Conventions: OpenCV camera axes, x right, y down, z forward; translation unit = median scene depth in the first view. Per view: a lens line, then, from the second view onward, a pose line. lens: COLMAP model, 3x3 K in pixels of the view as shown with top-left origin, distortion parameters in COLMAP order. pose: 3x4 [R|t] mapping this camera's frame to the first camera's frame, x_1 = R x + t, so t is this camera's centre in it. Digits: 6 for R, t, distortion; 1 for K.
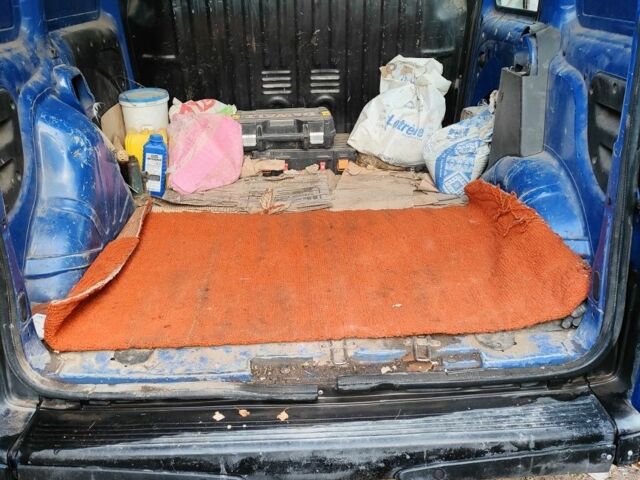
lens RADIAL K [[627.7, 0, 321.5], [0, 627.7, 239.5], [0, 0, 1]] dist [0.060171, 0.000000]
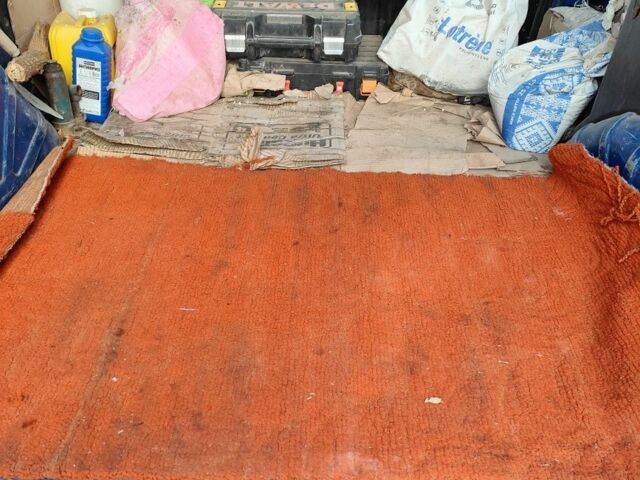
lens RADIAL K [[627.7, 0, 316.9], [0, 627.7, 240.6], [0, 0, 1]] dist [0.060171, 0.000000]
pose [[0.996486, 0.077966, -0.030595, 0.013154], [-0.070046, 0.976060, 0.205915, -0.103563], [0.045917, -0.203049, 0.978091, 0.308333]]
